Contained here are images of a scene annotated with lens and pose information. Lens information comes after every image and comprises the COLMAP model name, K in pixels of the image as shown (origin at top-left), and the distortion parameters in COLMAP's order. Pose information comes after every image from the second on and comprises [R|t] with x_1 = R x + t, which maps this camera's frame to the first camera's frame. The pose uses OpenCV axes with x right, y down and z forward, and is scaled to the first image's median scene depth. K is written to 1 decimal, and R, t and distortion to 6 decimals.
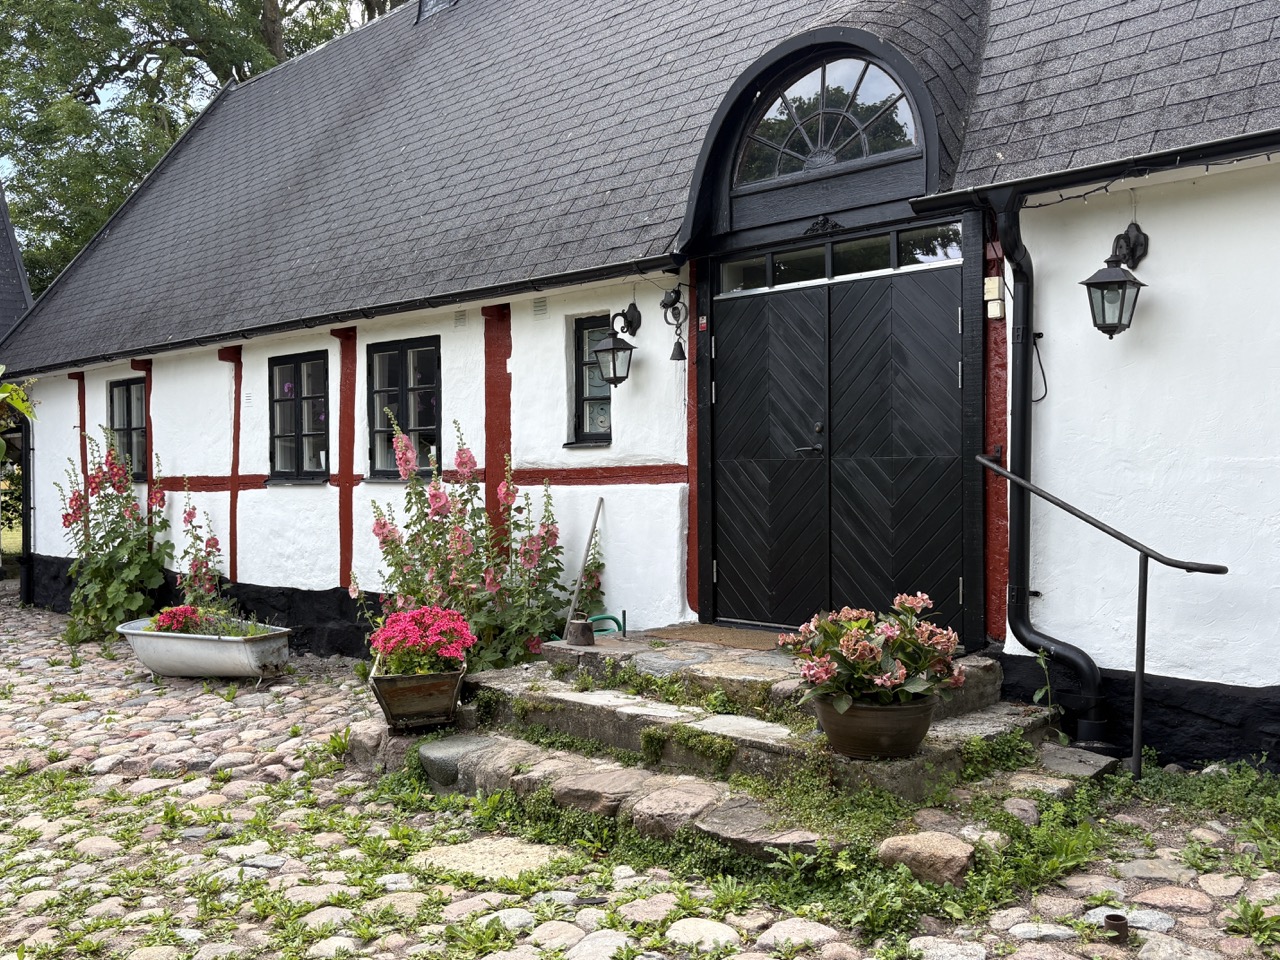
lens RADIAL K [[1149.6, 0, 726.8], [0, 1149.6, 483.2], [0, 0, 1]] dist [0.001927, -0.000014]
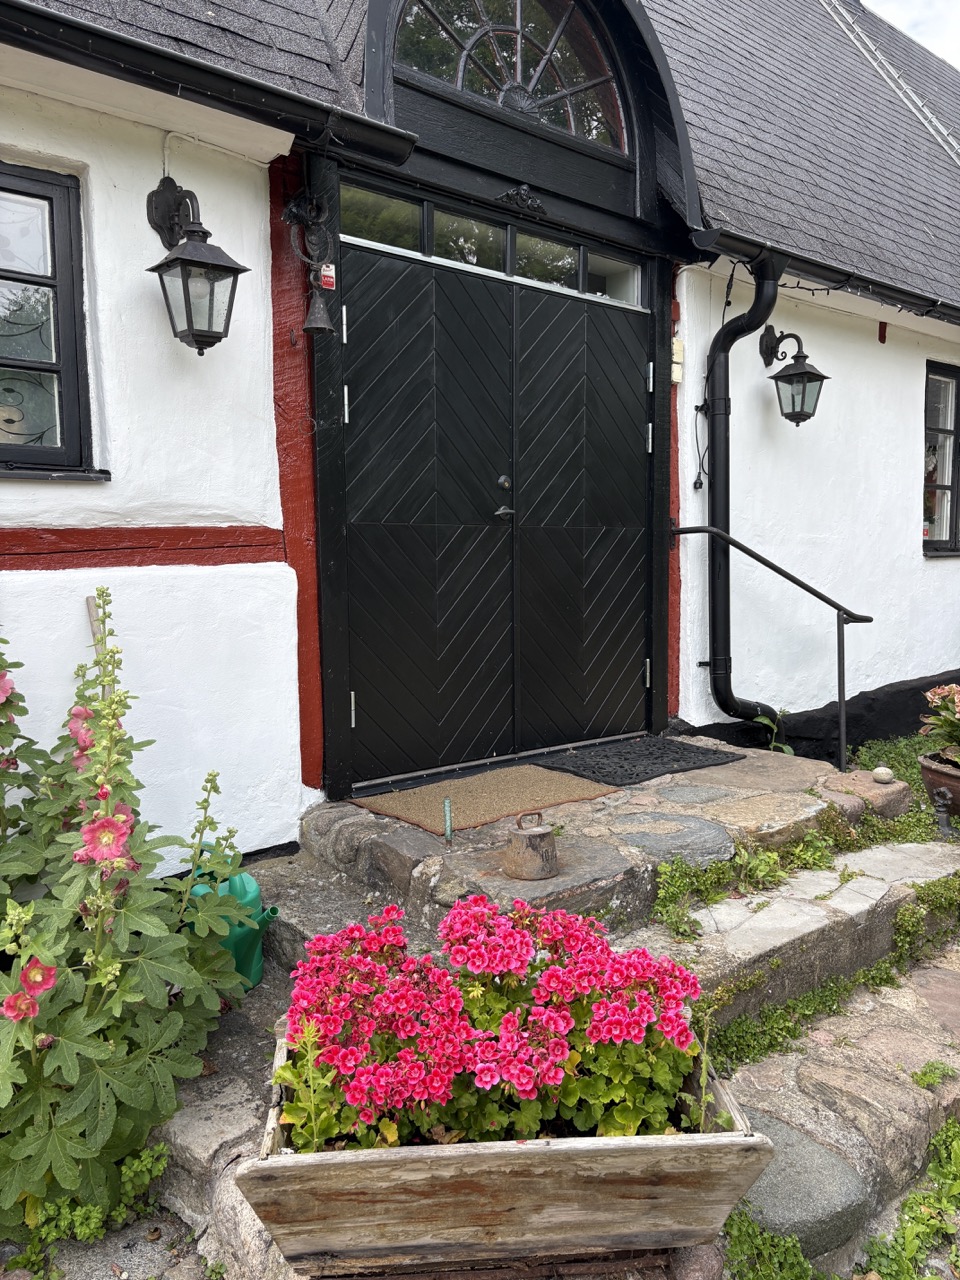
lens RADIAL K [[950.8, 0, 480.0], [0, 950.8, 640.0], [0, 0, 1]] dist [0.031784, -0.047789]
pose [[0.153500, -0.084229, 0.984552, -0.454029], [0.013652, 0.996446, 0.083118, 0.000607], [-0.988054, 0.000682, 0.154104, 0.801398]]
